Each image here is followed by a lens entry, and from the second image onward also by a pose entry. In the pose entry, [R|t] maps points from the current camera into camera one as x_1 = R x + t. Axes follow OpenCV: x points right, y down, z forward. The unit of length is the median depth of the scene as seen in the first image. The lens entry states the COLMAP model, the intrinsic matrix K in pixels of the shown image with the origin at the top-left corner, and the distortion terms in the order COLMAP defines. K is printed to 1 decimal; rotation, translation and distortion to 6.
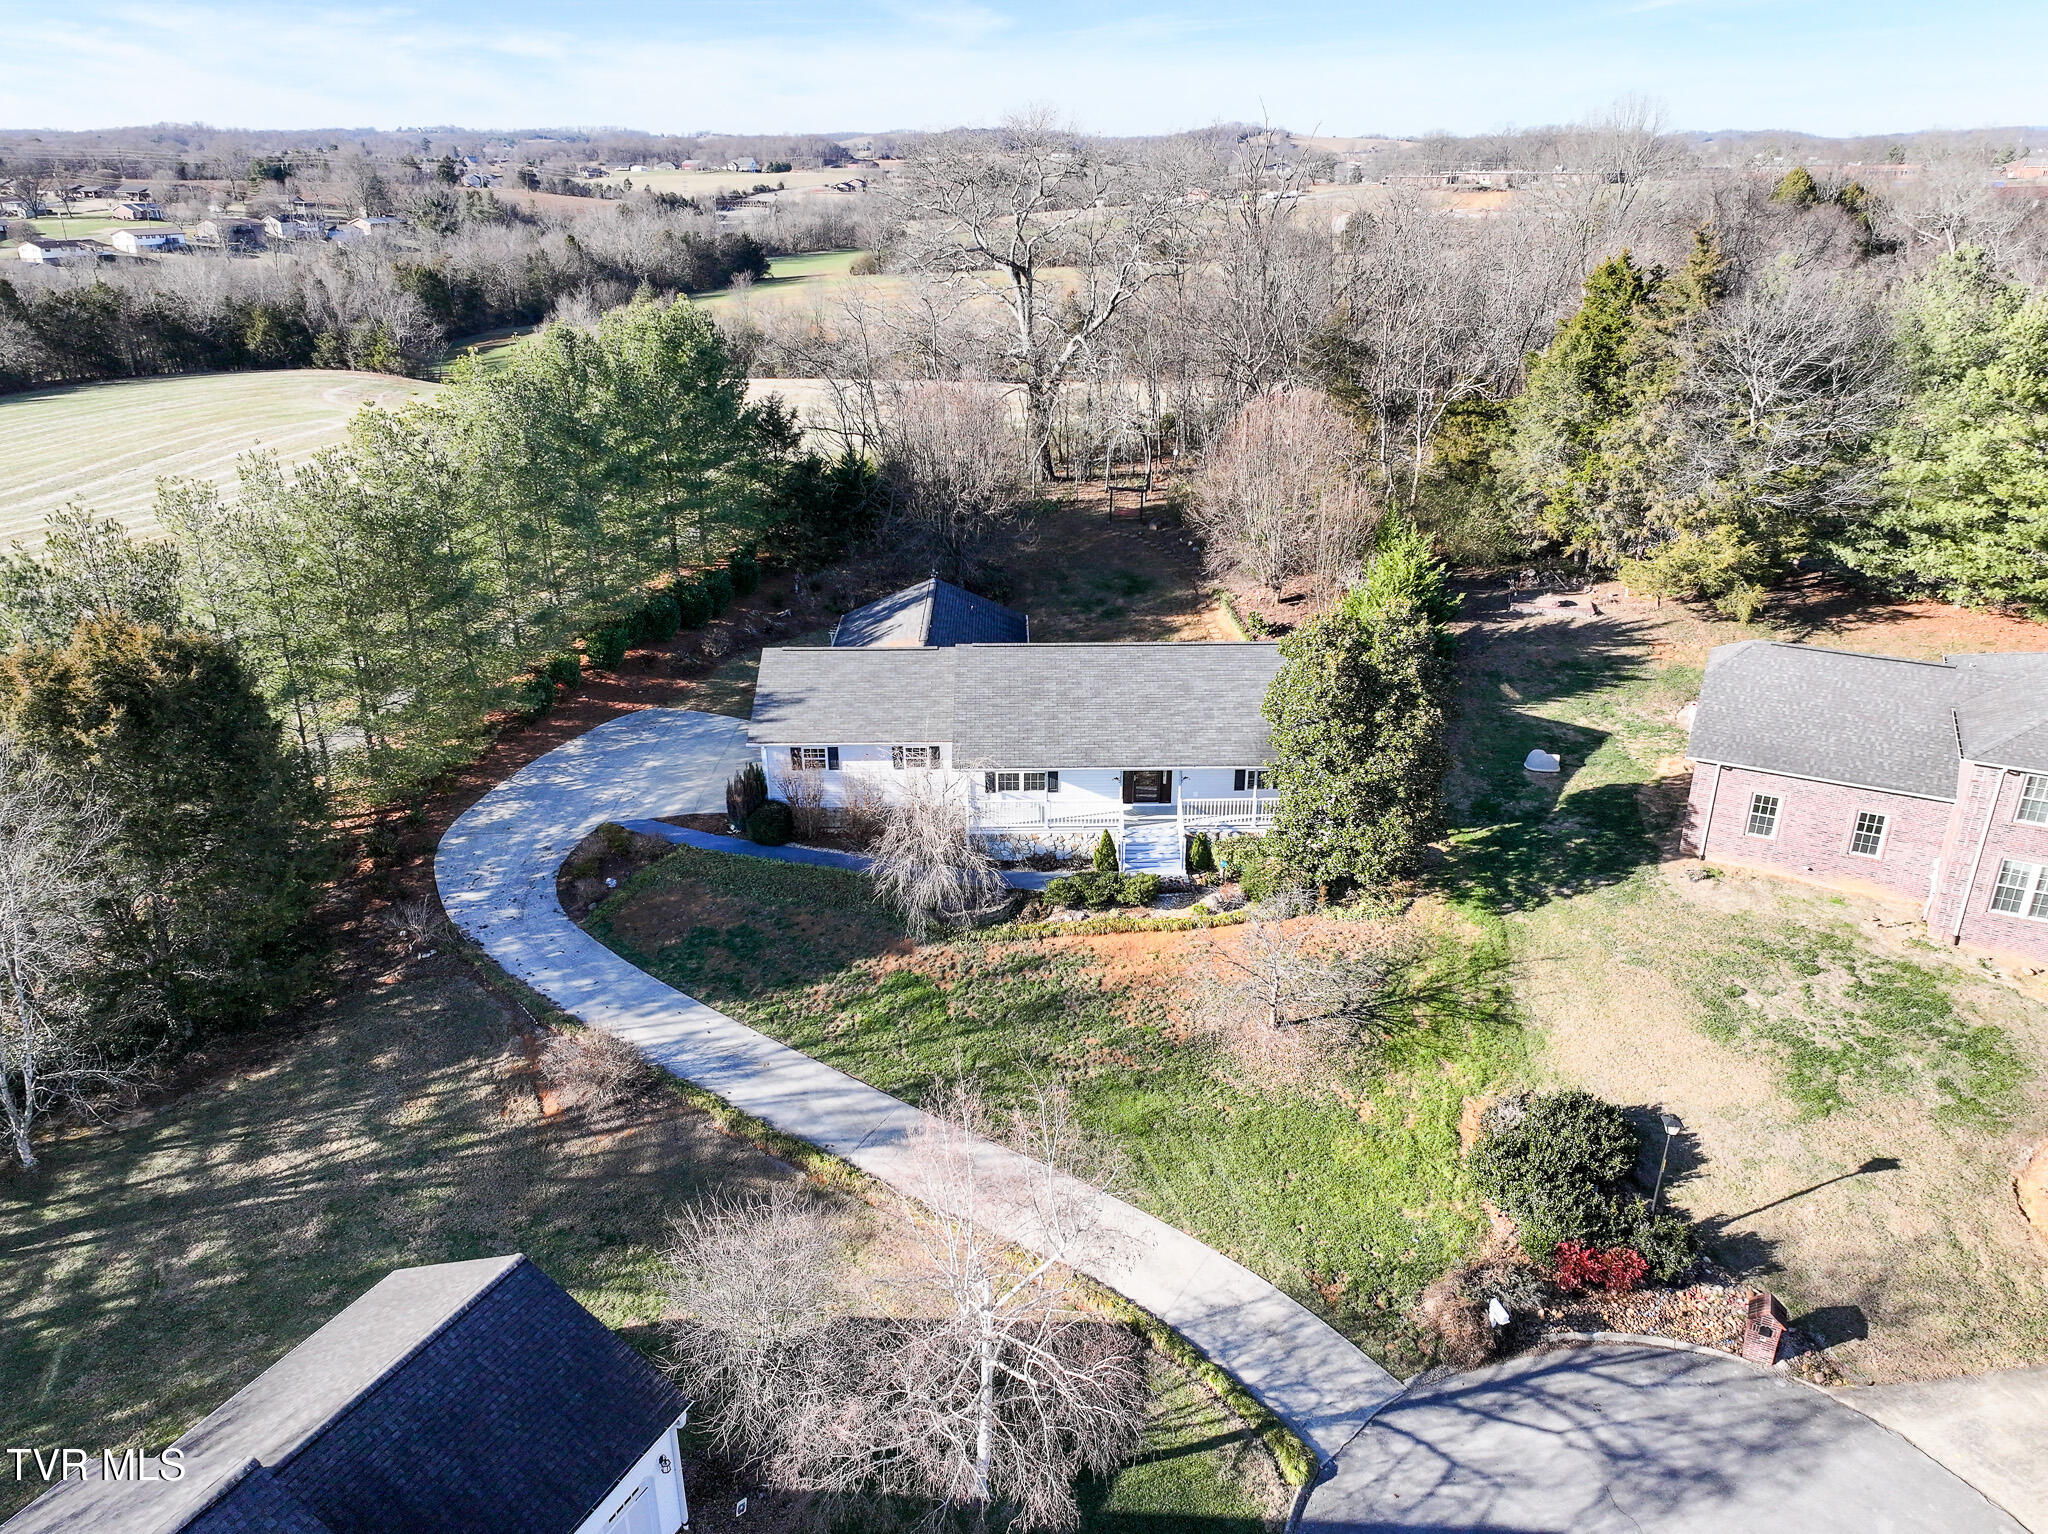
lens RADIAL K [[1439.5, 0, 1016.6], [0, 1439.5, 772.2], [0, 0, 1]] dist [-0.002651, 0.012463]
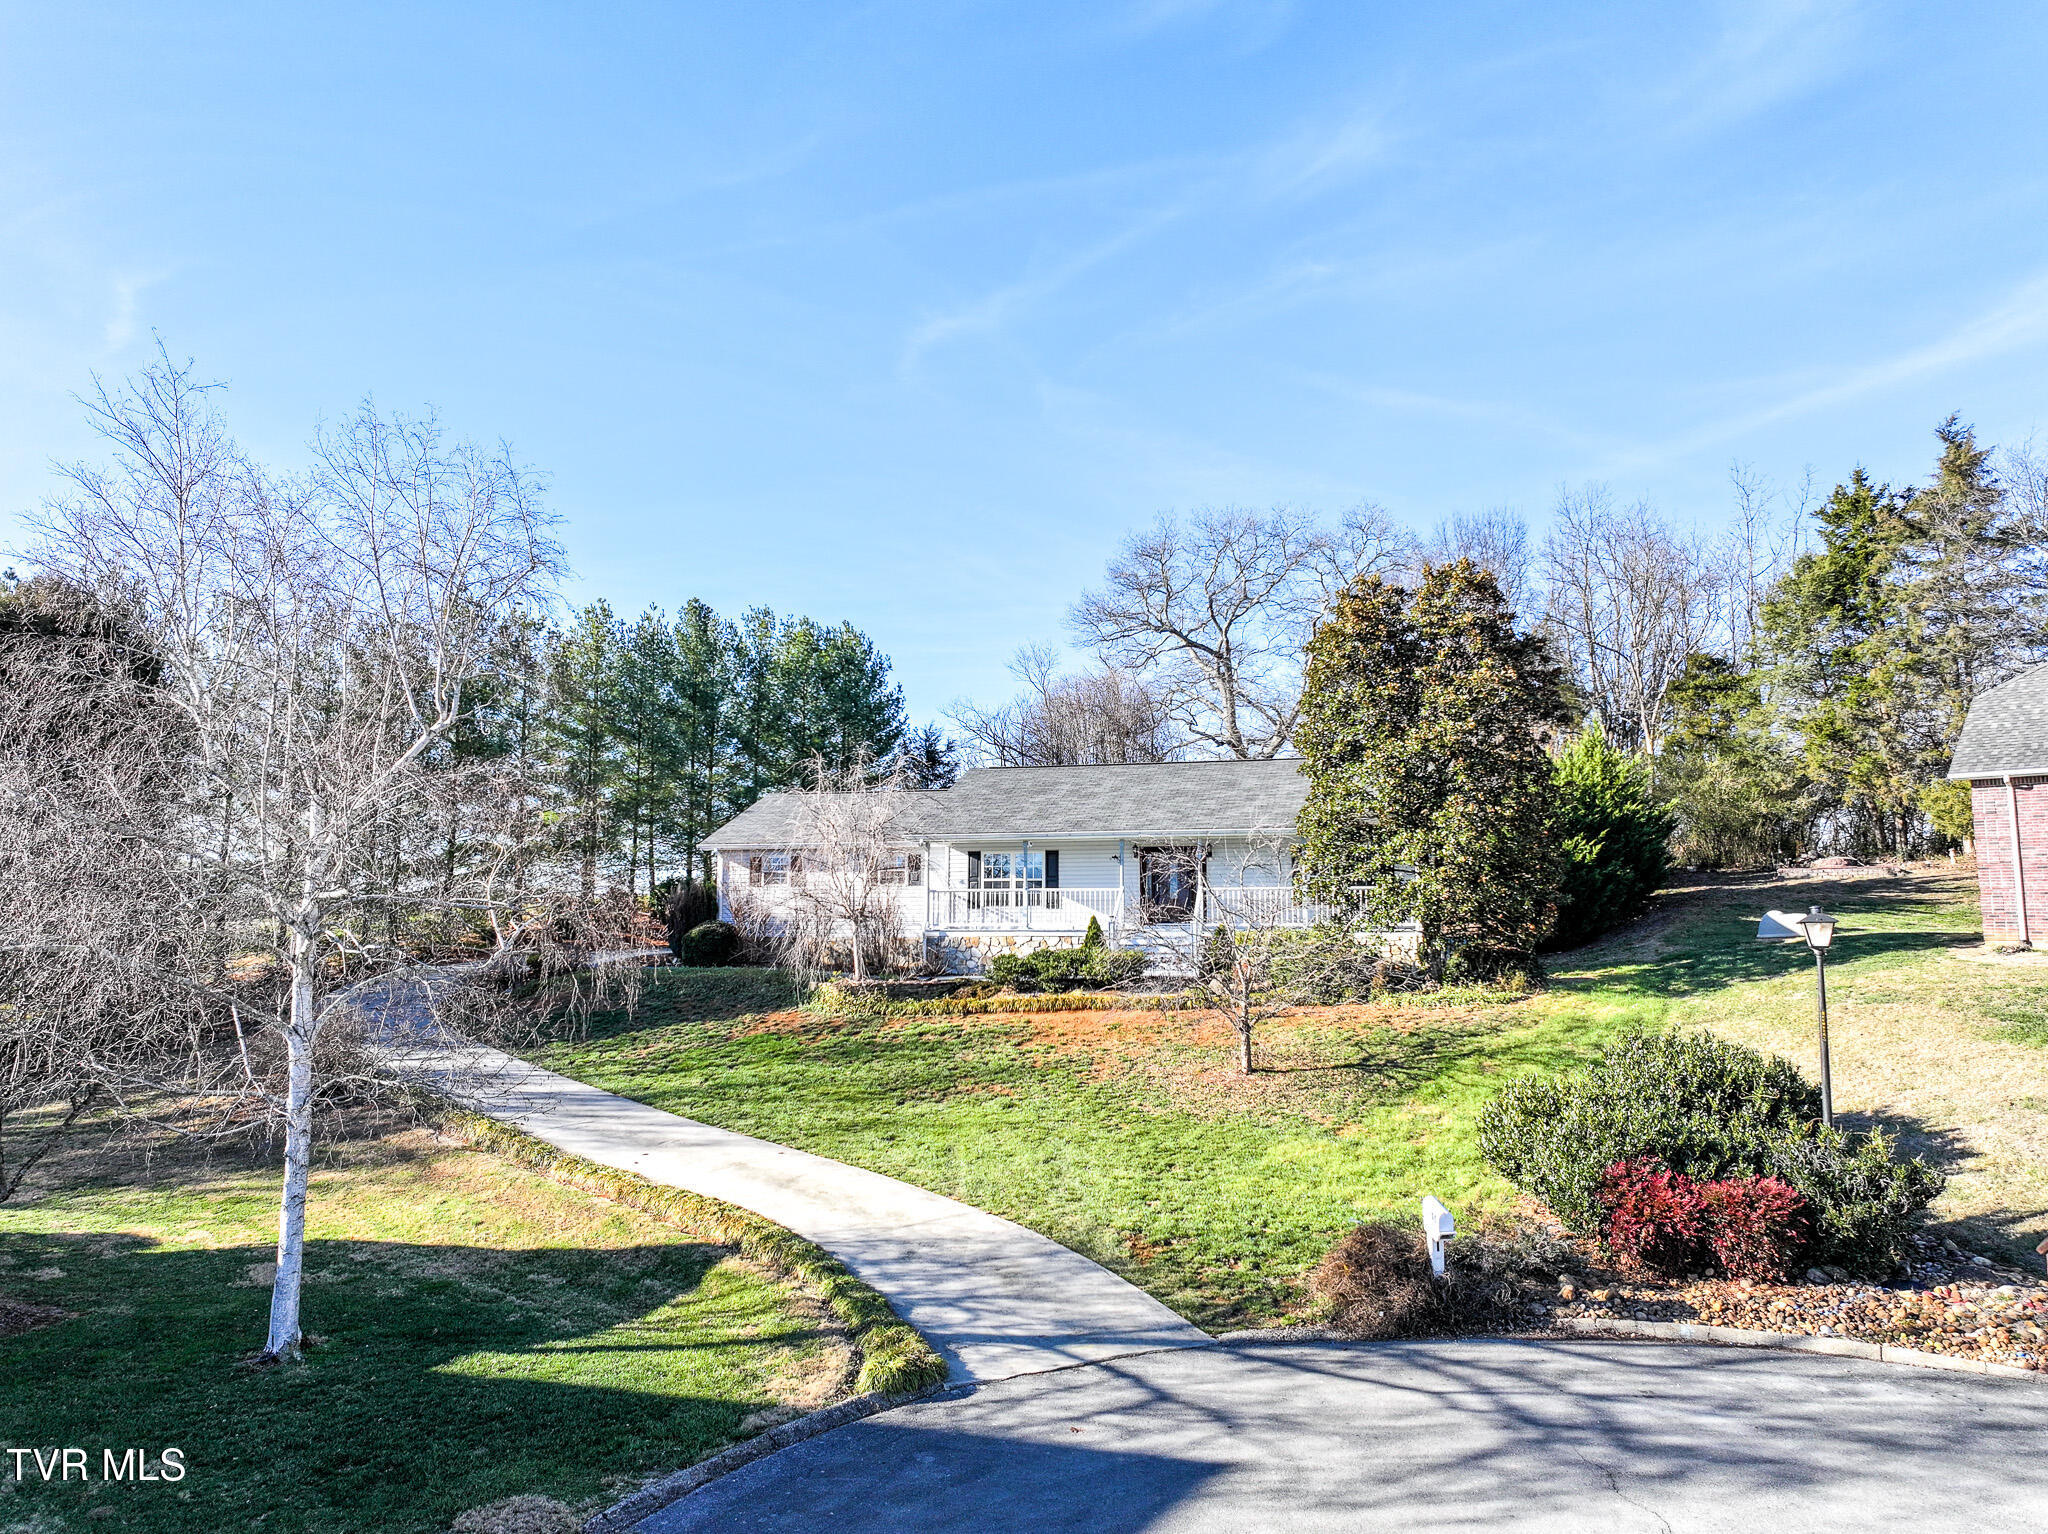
lens RADIAL K [[1439.5, 0, 1028.8], [0, 1439.5, 761.3], [0, 0, 1]] dist [-0.002651, 0.012463]
pose [[0.962239, -0.032332, -0.270280, 0.240573], [-0.106870, 0.868326, -0.484344, 0.344114], [0.250351, 0.494939, 0.832082, 0.348934]]
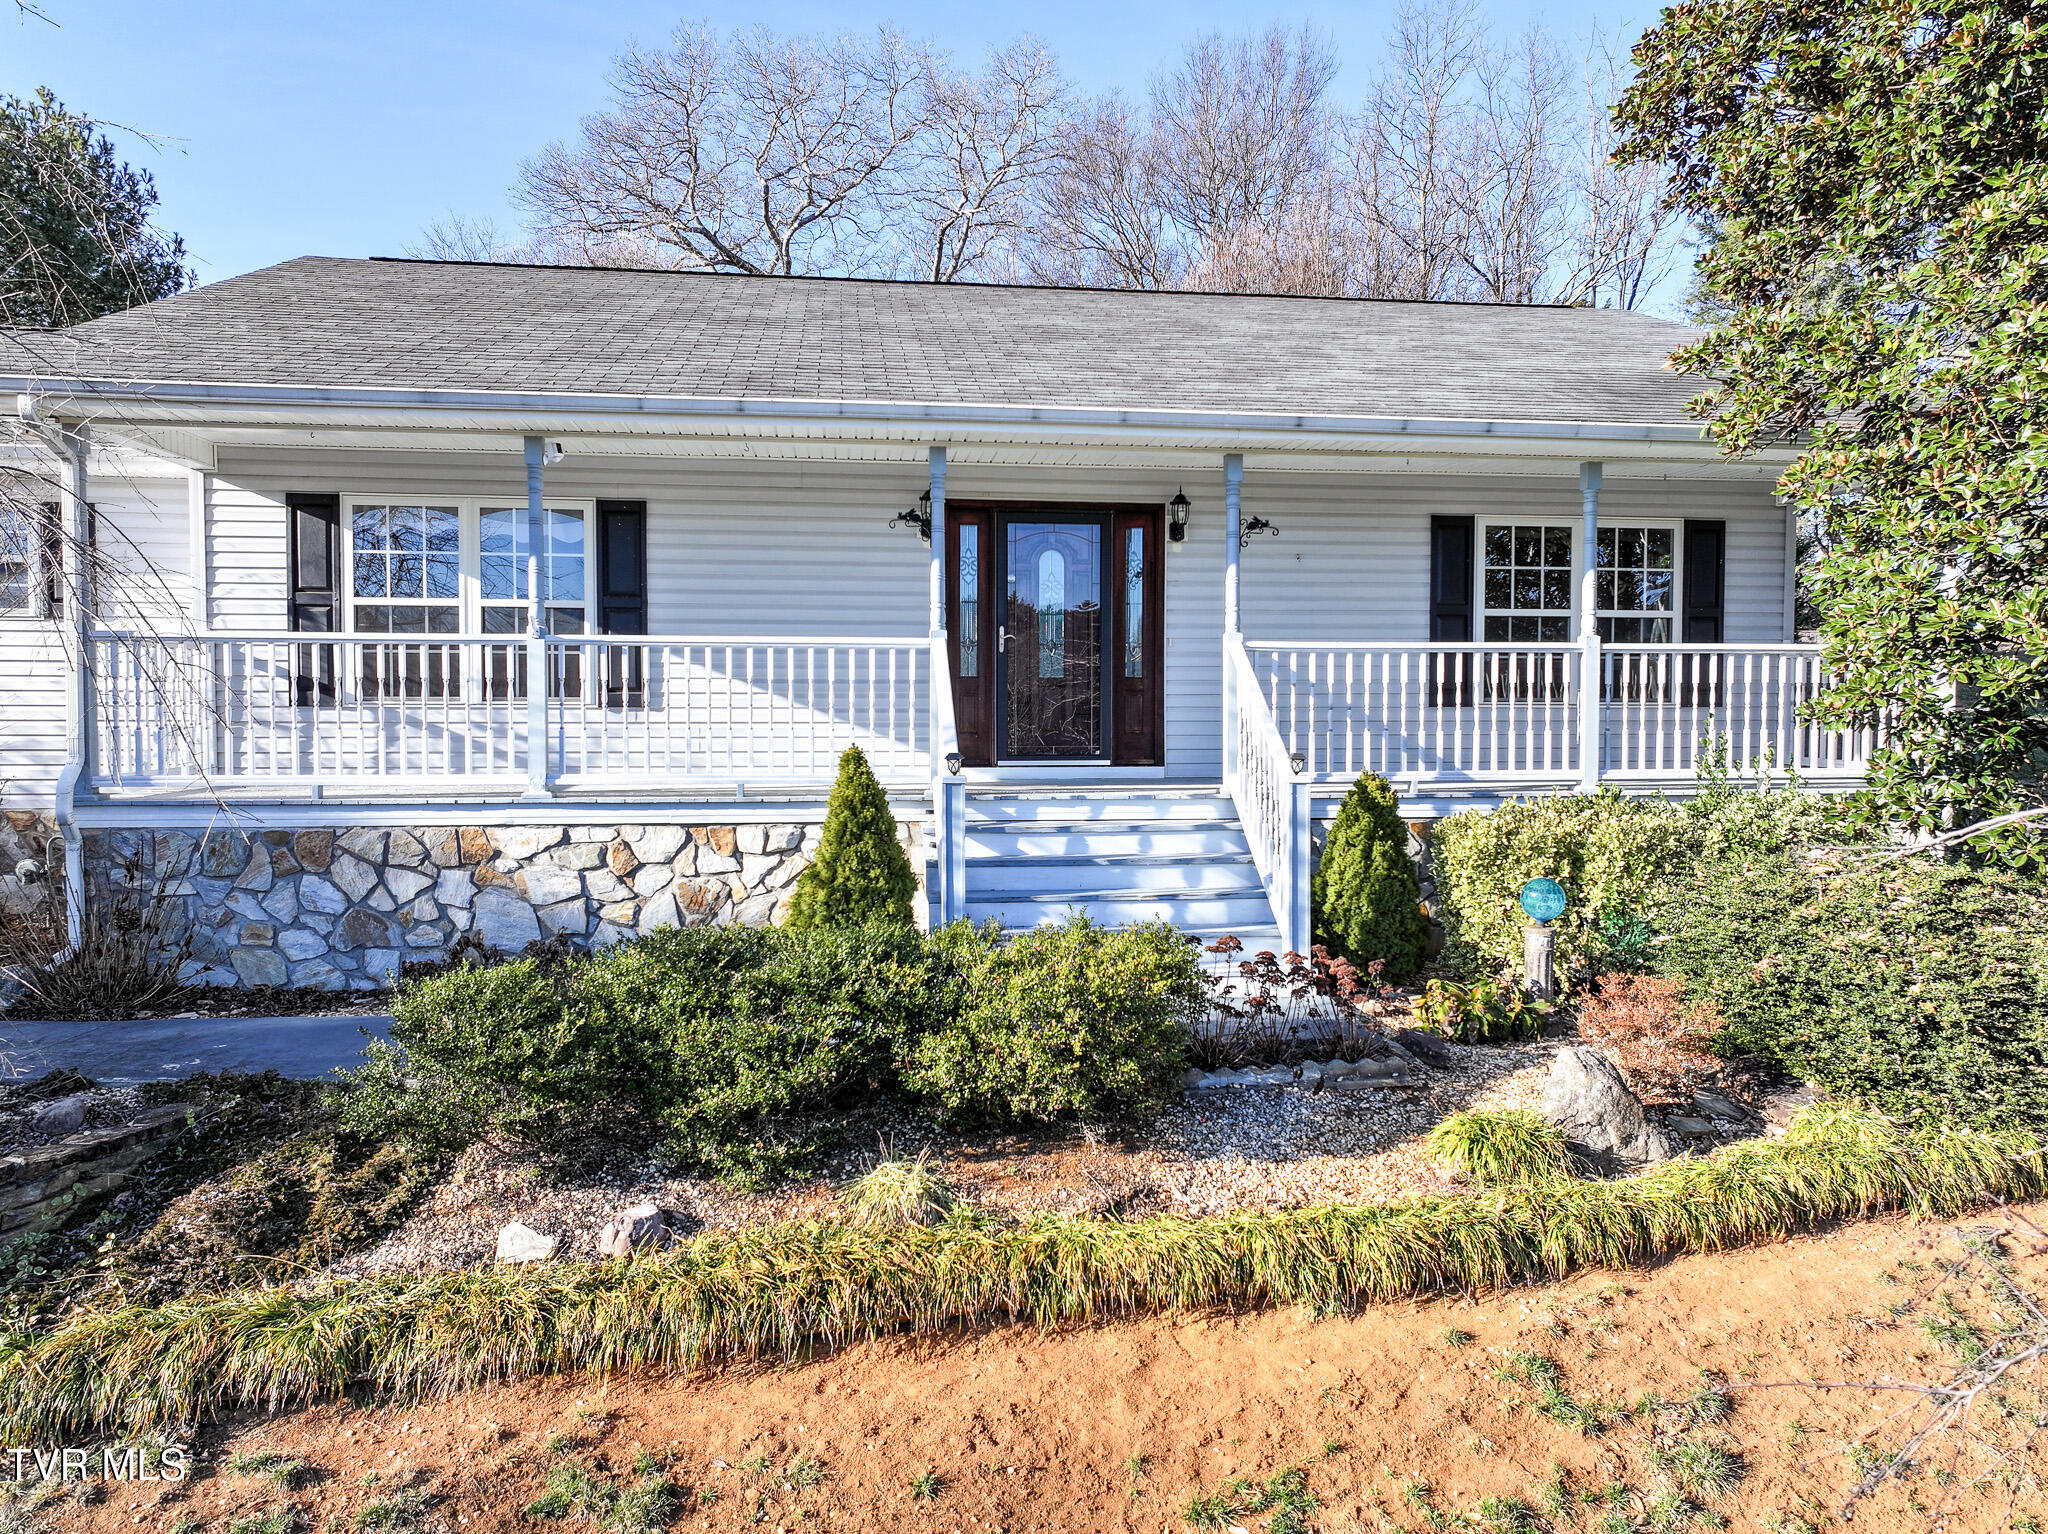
lens RADIAL K [[1439.5, 0, 1028.9], [0, 1439.5, 763.4], [0, 0, 1]] dist [-0.002651, 0.012463]
pose [[0.993063, -0.002842, 0.117549, 0.064793], [0.044025, 0.935977, -0.349296, 0.107958], [-0.109031, 0.352049, 0.929610, 0.862411]]
